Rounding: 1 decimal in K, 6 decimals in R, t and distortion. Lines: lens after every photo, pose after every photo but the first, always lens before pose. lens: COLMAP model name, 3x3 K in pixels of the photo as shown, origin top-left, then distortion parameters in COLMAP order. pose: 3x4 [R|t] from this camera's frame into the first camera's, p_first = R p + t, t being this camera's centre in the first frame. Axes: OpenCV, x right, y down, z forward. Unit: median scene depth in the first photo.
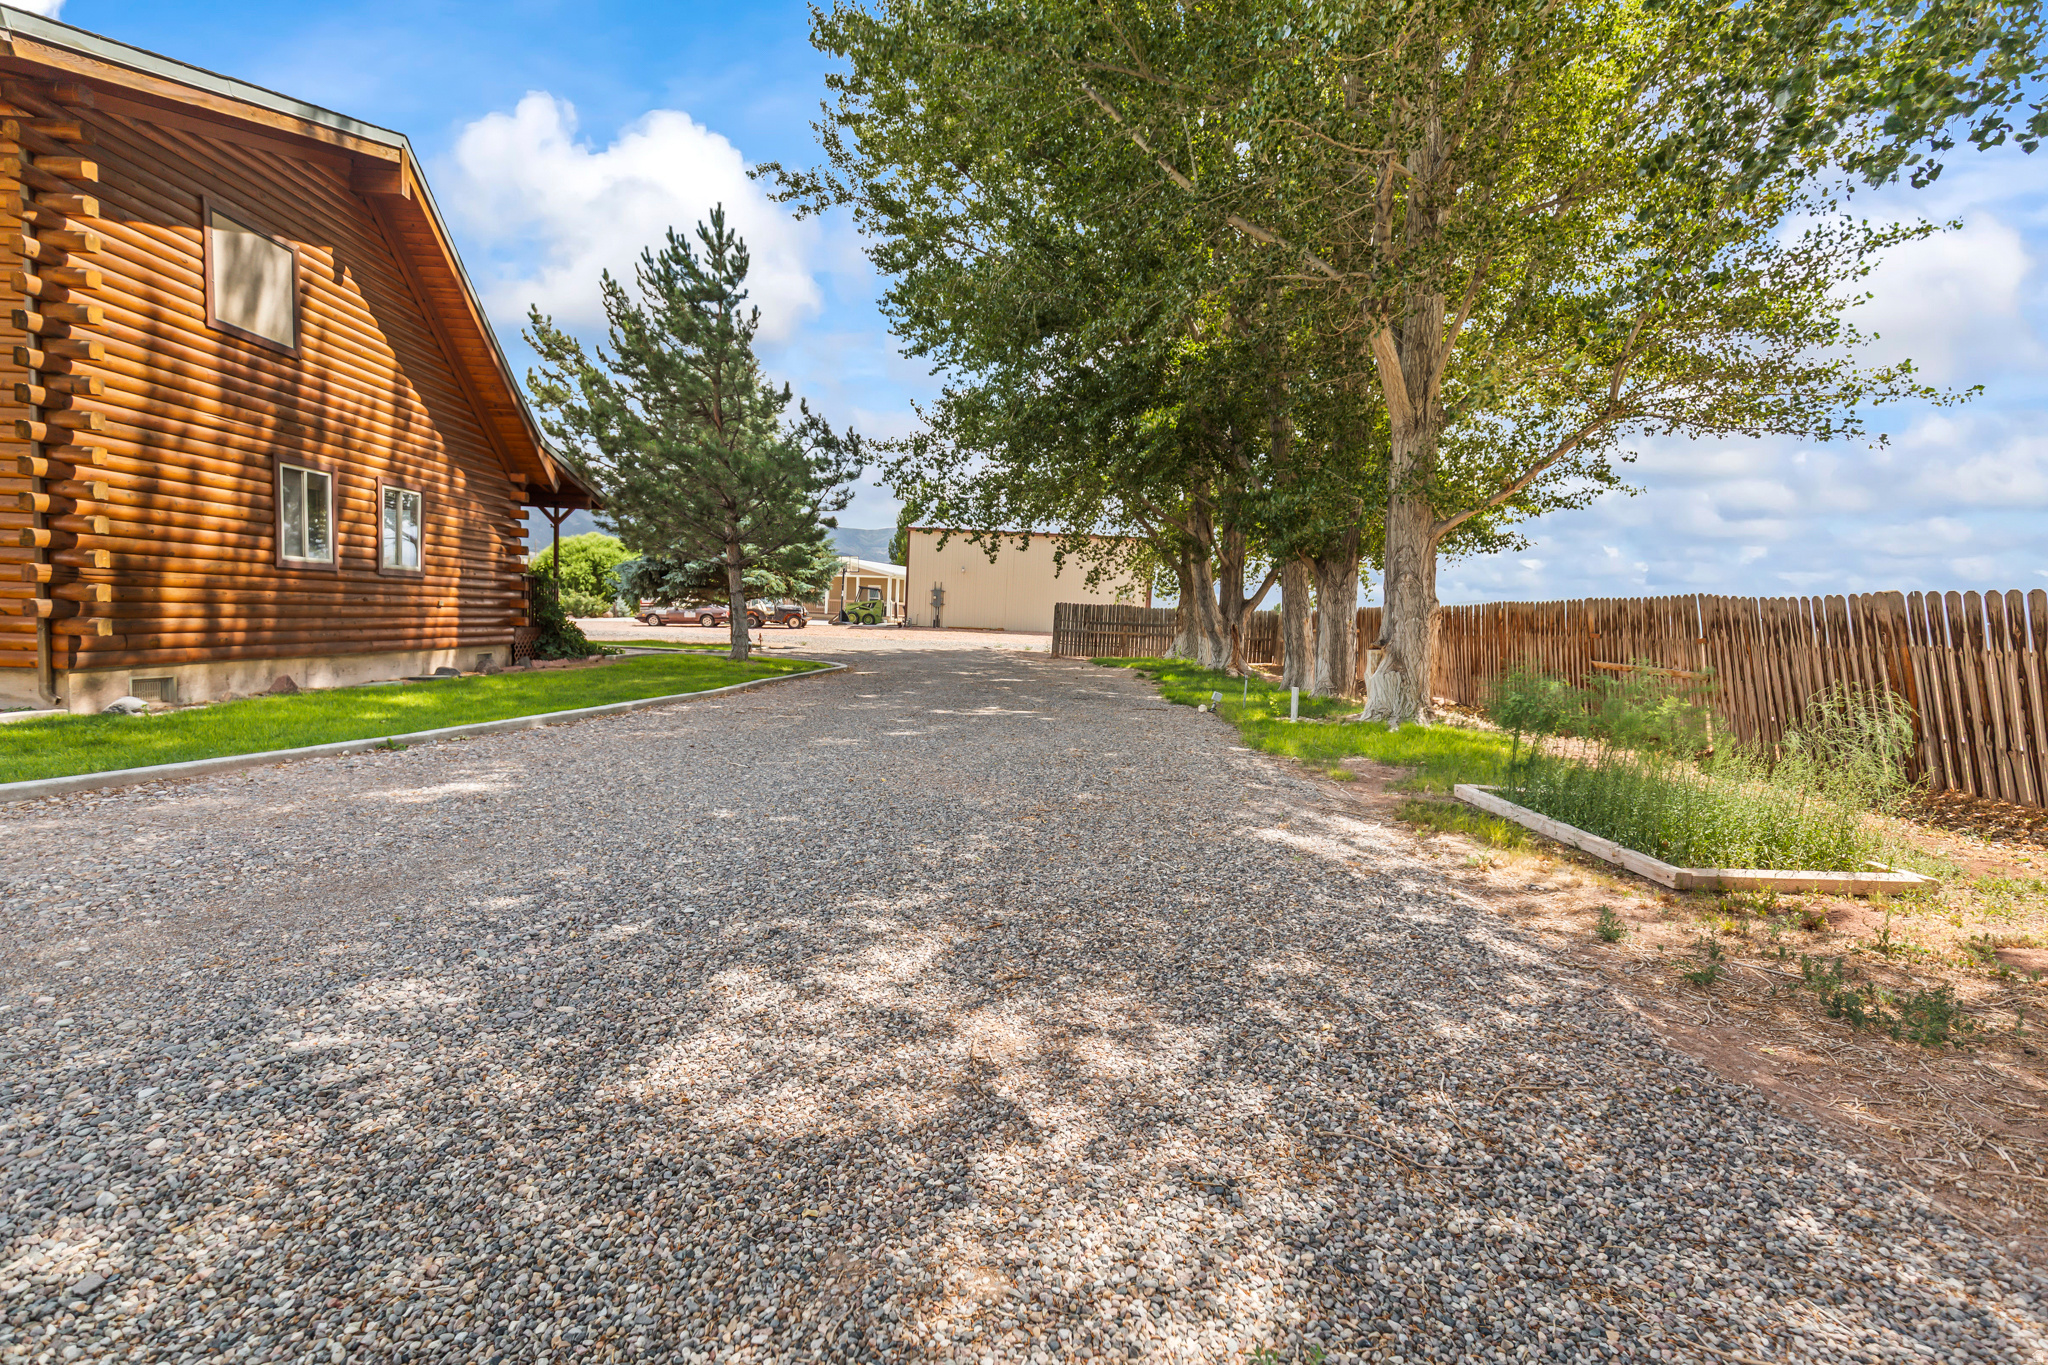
lens RADIAL K [[924.9, 0, 1025.5], [0, 924.9, 695.6], [0, 0, 1]] dist [0.000692, -0.000166]
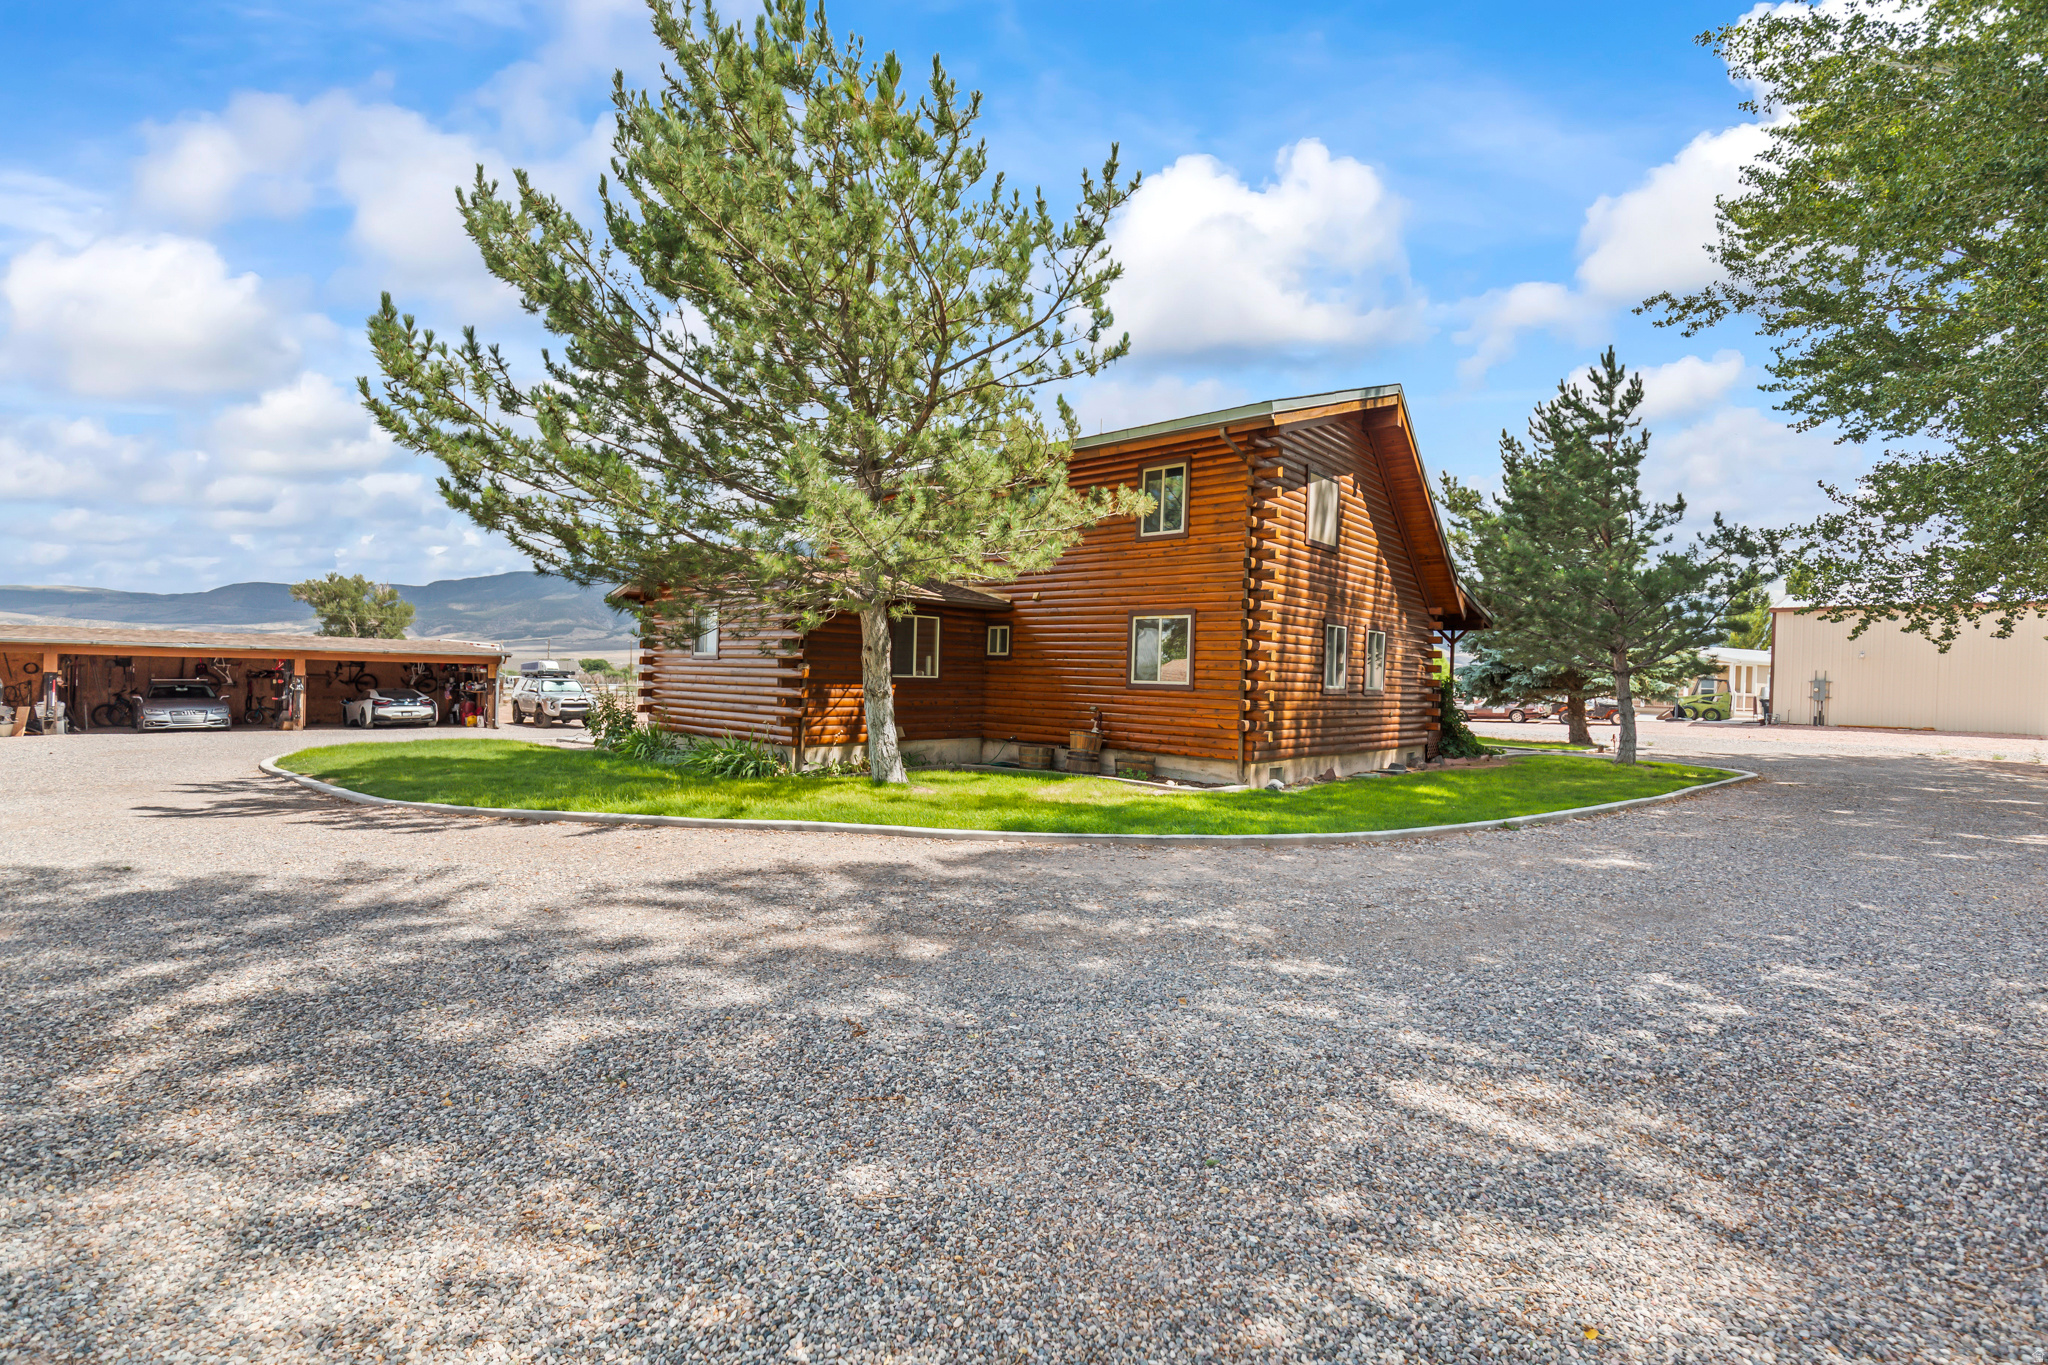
lens RADIAL K [[921.4, 0, 1027.6], [0, 921.4, 675.9], [0, 0, 1]] dist [-0.000172, -0.000577]
pose [[0.713832, -0.026889, -0.699800, -0.112090], [-0.055894, 0.993887, -0.095203, -0.001489], [0.698083, 0.107074, 0.707966, -0.348432]]
